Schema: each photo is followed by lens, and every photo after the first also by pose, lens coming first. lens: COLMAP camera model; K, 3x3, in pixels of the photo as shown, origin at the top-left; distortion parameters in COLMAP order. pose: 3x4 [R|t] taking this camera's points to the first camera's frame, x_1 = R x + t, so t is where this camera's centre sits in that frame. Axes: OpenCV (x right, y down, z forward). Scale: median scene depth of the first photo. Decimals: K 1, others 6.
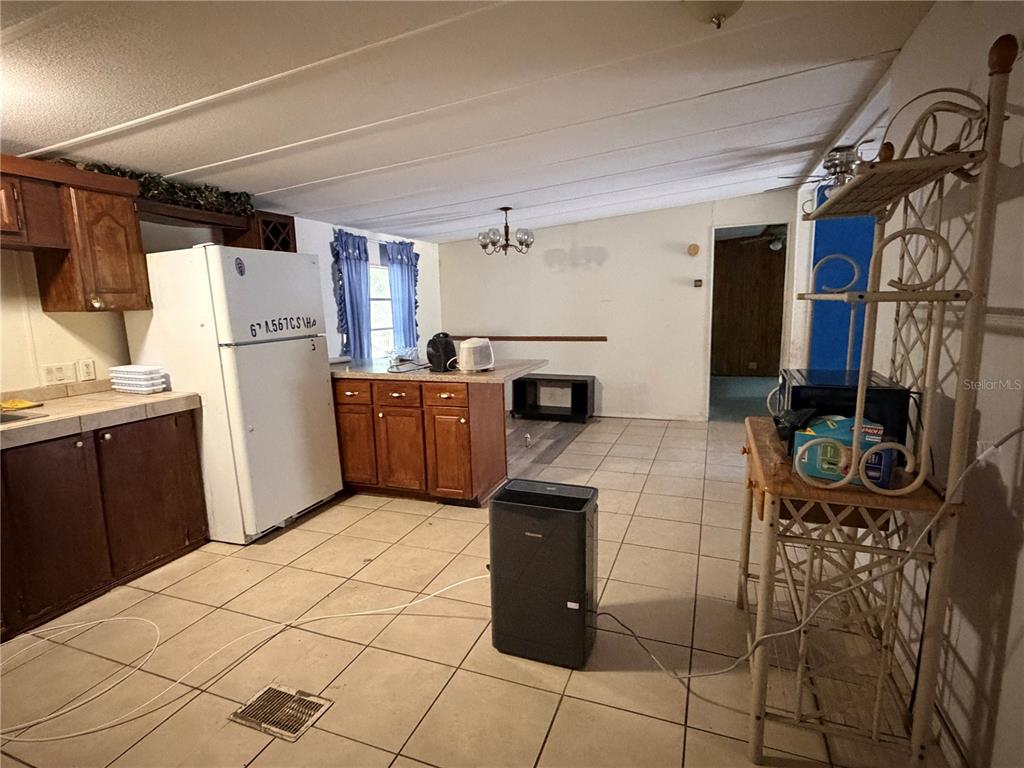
lens RADIAL K [[526.4, 0, 514.6], [0, 526.4, 385.0], [0, 0, 1]] dist [0.023112, -0.000007]
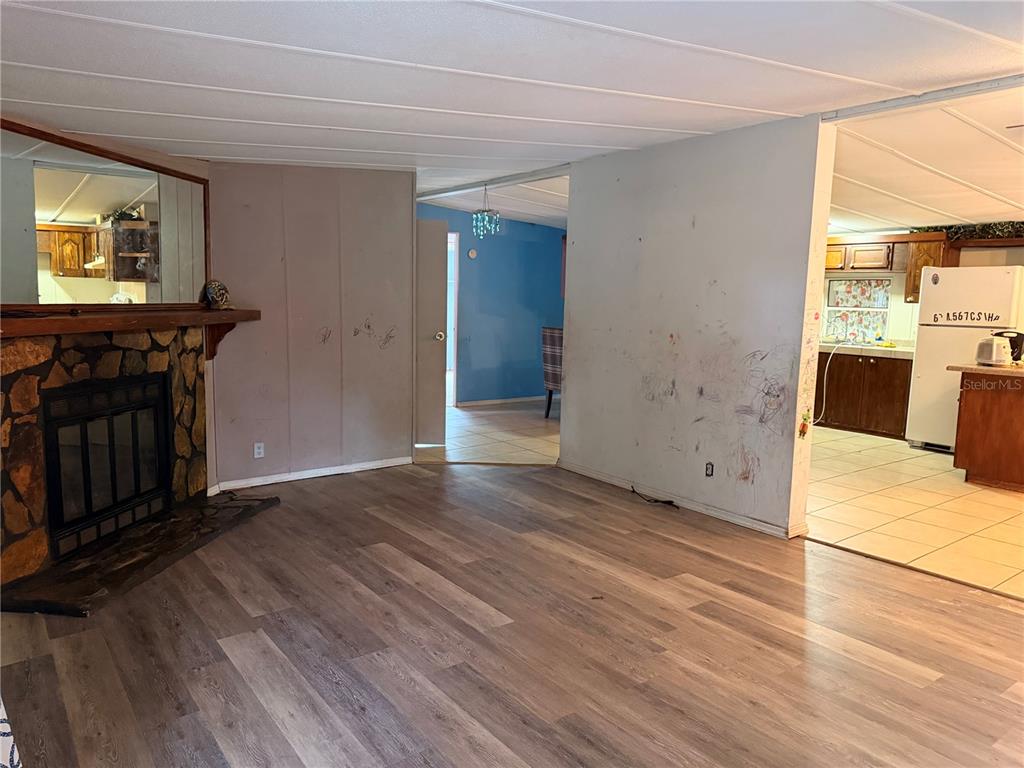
lens RADIAL K [[731.1, 0, 512.0], [0, 731.1, 384.0], [0, 0, 1]] dist [0.008943, 0.002142]
pose [[-0.527708, 0.127354, -0.839825, 1.820506], [-0.135614, 0.963383, 0.231304, -0.217260], [0.838530, 0.235953, -0.491114, 0.916101]]
